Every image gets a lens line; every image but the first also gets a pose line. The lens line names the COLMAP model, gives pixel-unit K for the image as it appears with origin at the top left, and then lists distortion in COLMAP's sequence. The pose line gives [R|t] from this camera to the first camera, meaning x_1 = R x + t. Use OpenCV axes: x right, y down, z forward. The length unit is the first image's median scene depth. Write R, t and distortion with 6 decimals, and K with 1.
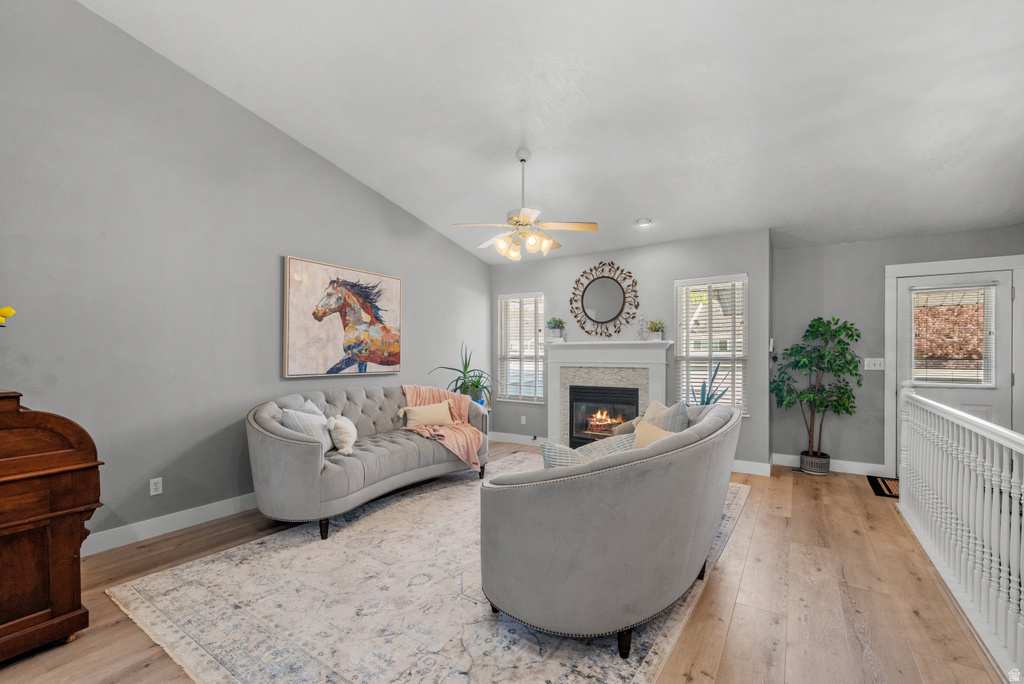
lens RADIAL K [[437.8, 0, 501.8], [0, 437.8, 359.2], [0, 0, 1]] dist [0.004542, 0.000141]
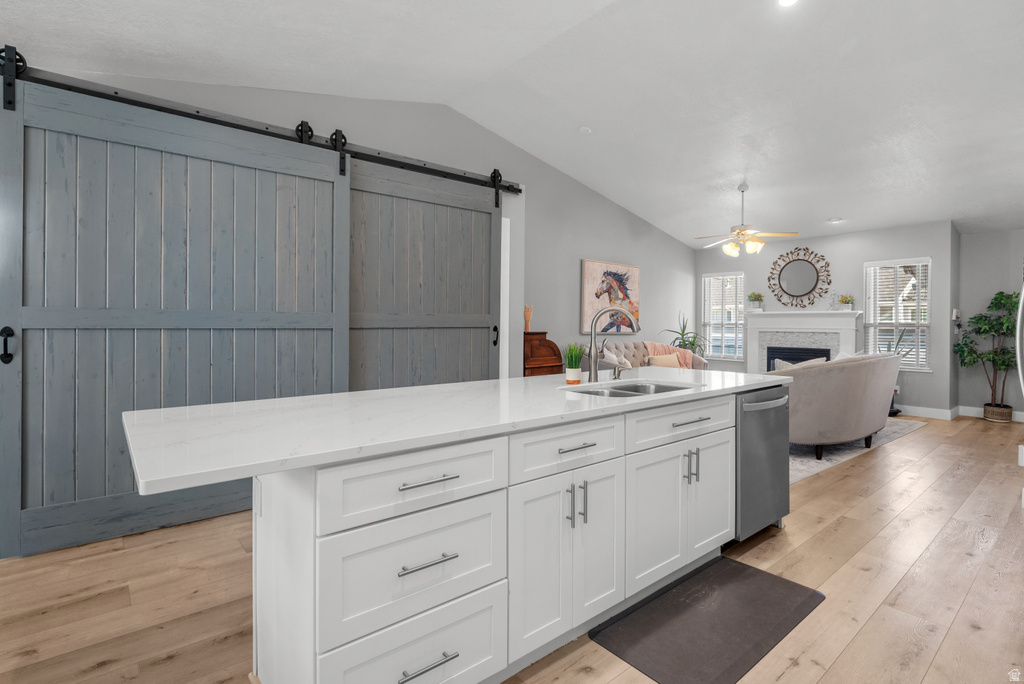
lens RADIAL K [[495.1, 0, 504.7], [0, 495.1, 326.9], [0, 0, 1]] dist [-0.000788, 0.000773]
pose [[0.959158, 0.009484, -0.282714, -0.198501], [-0.011632, 0.999915, -0.005922, 0.025324], [0.282633, 0.008969, 0.959186, -0.681983]]
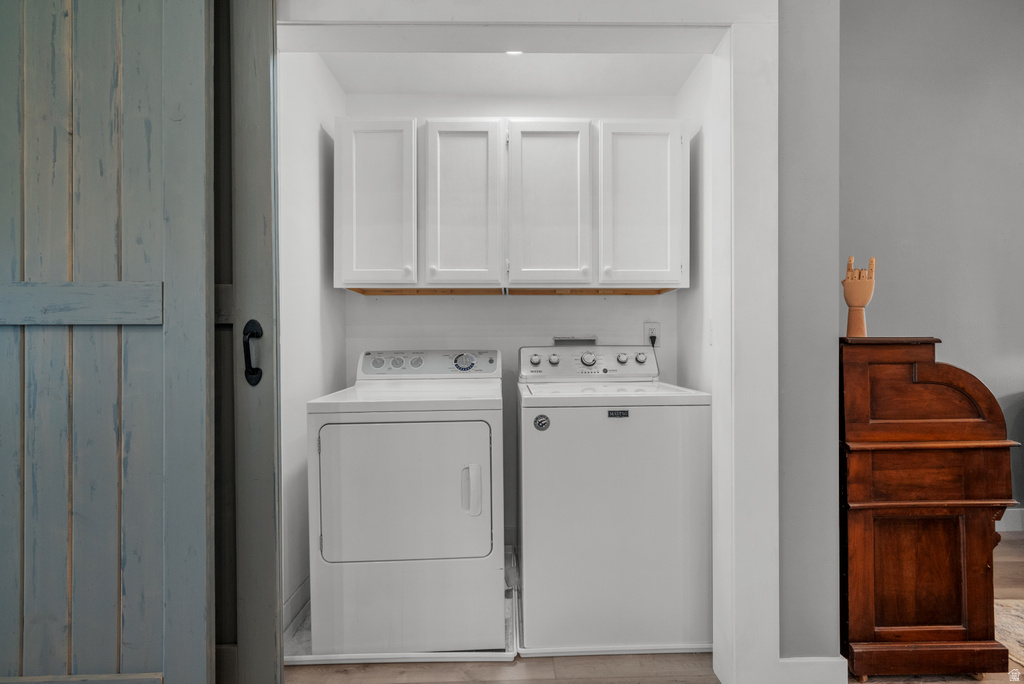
lens RADIAL K [[437.8, 0, 502.8], [0, 437.8, 340.8], [0, 0, 1]] dist [0.004542, 0.000141]
pose [[0.584003, 0.000375, -0.811751, -0.345675], [-0.009063, 0.999941, -0.006059, 0.035008], [0.811701, 0.010895, 0.583972, -0.034290]]
